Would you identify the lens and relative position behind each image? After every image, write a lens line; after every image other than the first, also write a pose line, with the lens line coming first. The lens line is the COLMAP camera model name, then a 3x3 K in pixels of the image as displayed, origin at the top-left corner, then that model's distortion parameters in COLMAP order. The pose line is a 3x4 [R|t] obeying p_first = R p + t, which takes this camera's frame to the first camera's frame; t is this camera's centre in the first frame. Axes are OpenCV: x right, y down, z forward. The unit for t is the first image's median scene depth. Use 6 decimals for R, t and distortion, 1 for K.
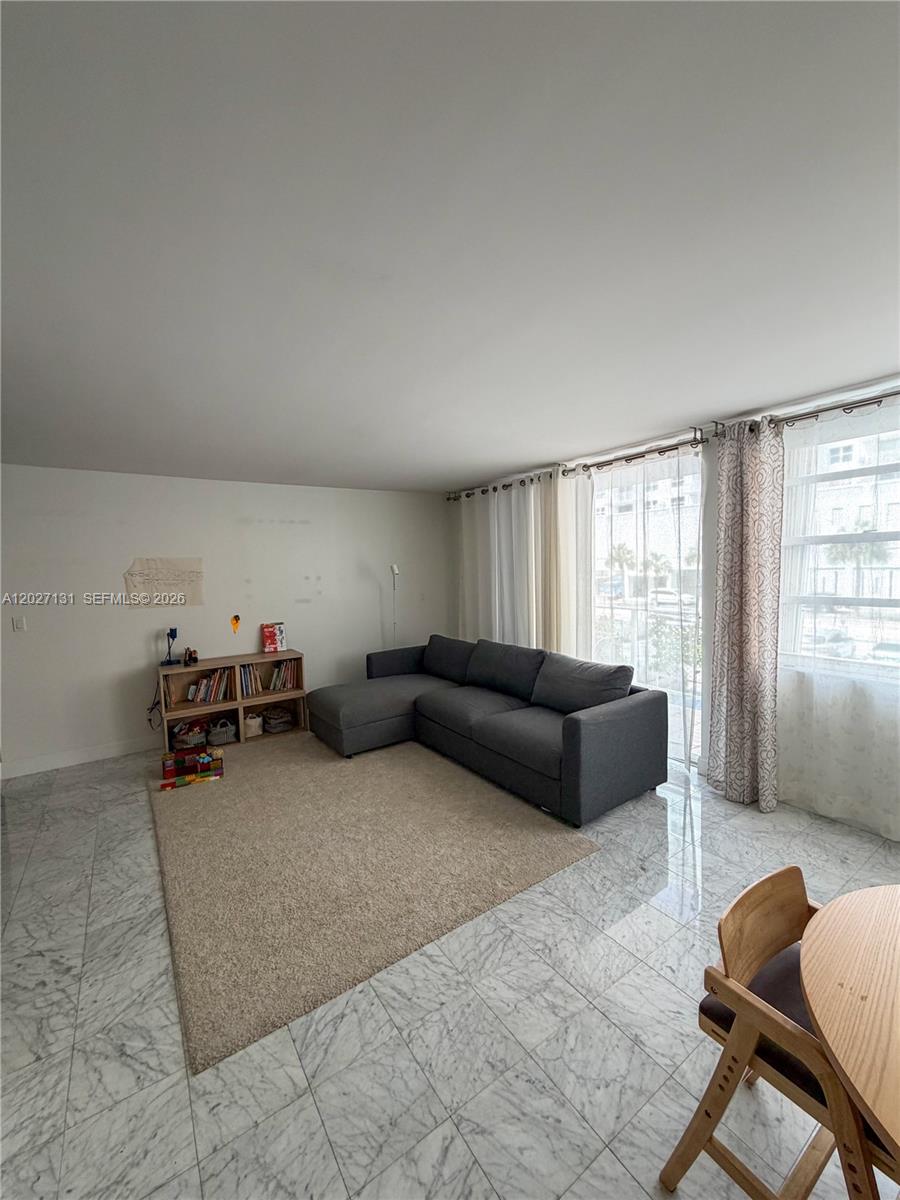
lens RADIAL K [[477.8, 0, 450.5], [0, 477.8, 596.4], [0, 0, 1]] dist [-0.000671, 0.000009]
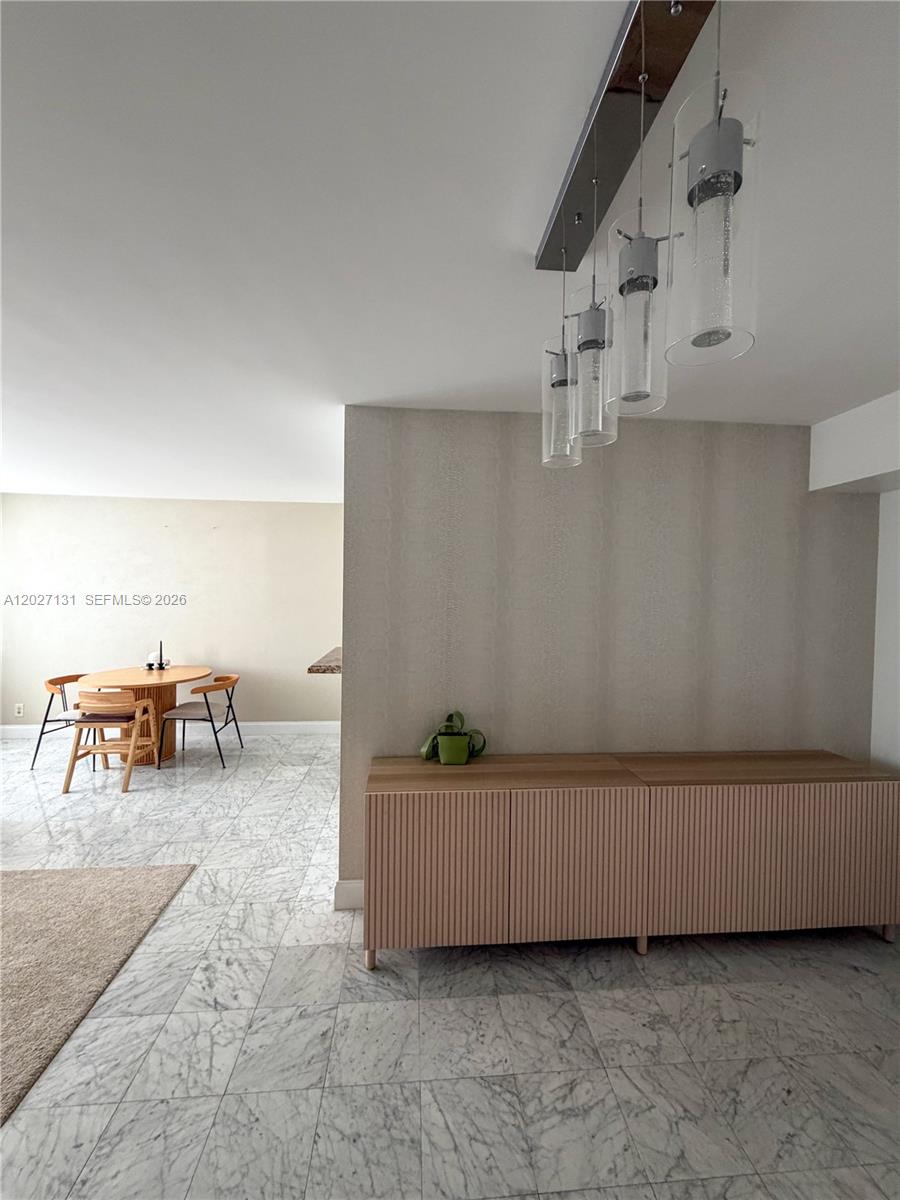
lens RADIAL K [[477.8, 0, 450.5], [0, 477.8, 596.4], [0, 0, 1]] dist [-0.000671, 0.000009]
pose [[-0.868490, 0.005758, 0.495673, -1.981209], [0.040257, 0.997449, 0.058949, -0.060278], [-0.494069, 0.071151, -0.866506, 1.763244]]
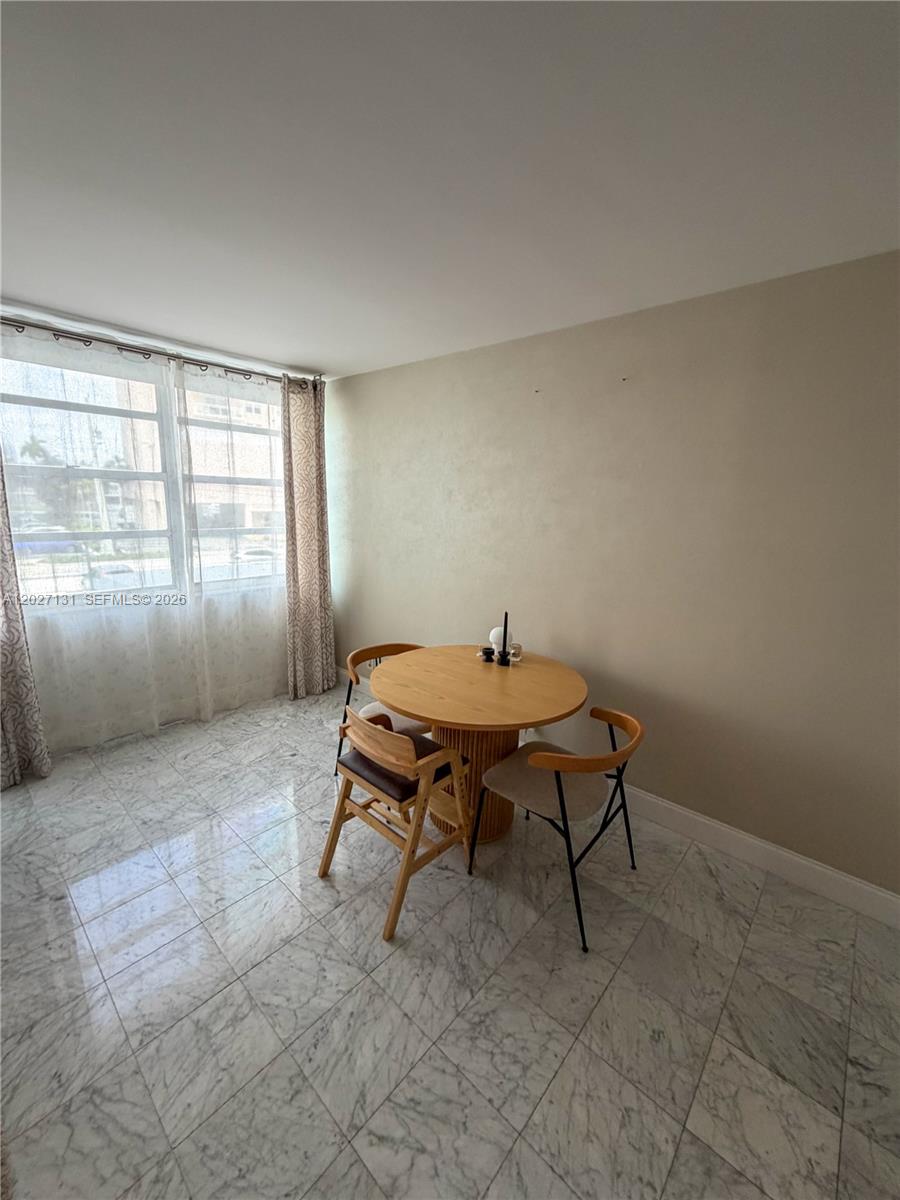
lens RADIAL K [[477.8, 0, 450.5], [0, 477.8, 596.4], [0, 0, 1]] dist [-0.000671, 0.000009]
pose [[-0.238366, -0.170728, 0.956051, -0.565304], [0.038217, 0.982015, 0.184893, -0.034393], [-0.970423, 0.080610, -0.227555, 0.749930]]
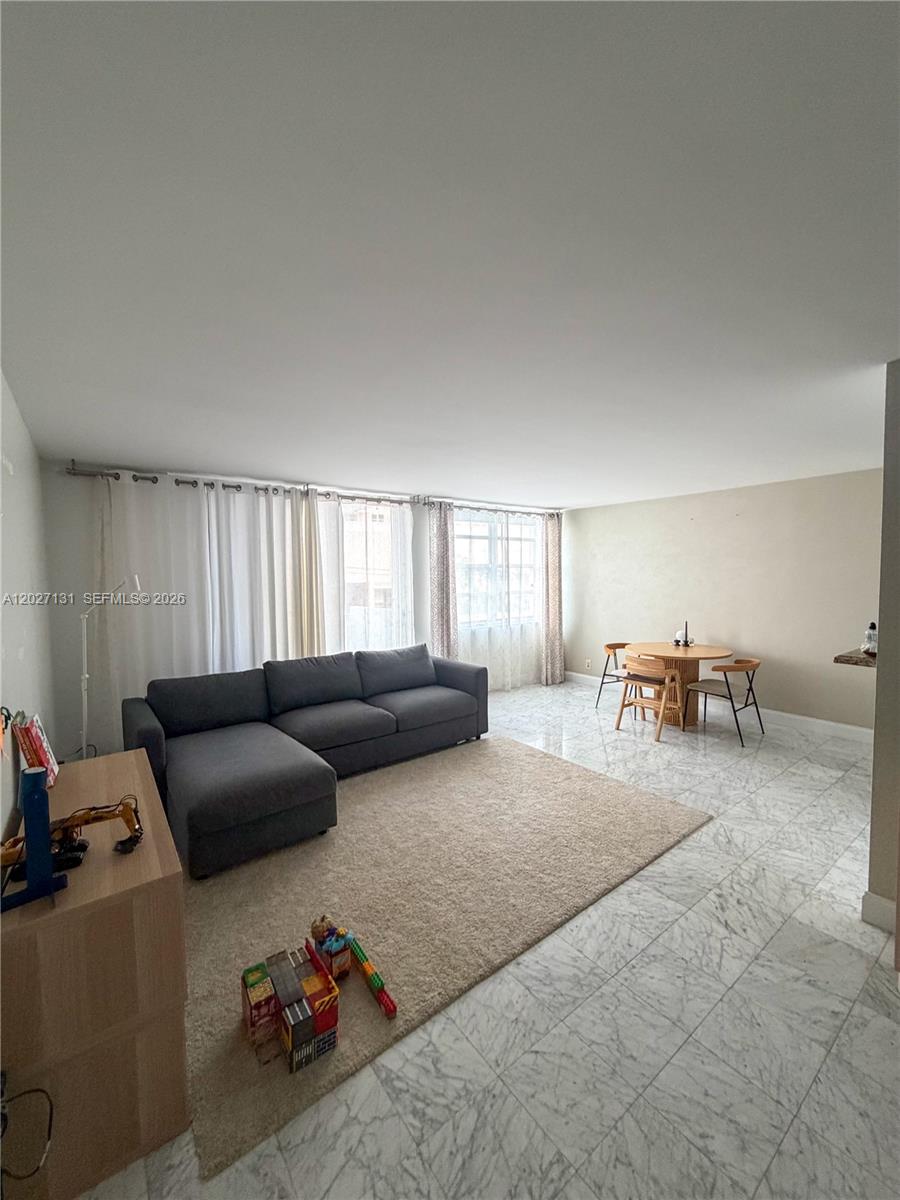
lens RADIAL K [[477.8, 0, 450.5], [0, 477.8, 596.4], [0, 0, 1]] dist [-0.000671, 0.000009]
pose [[-0.046596, -0.020457, 0.998704, -2.201740], [0.076947, 0.996746, 0.024007, -0.064197], [-0.995946, 0.077966, -0.044871, 1.879207]]
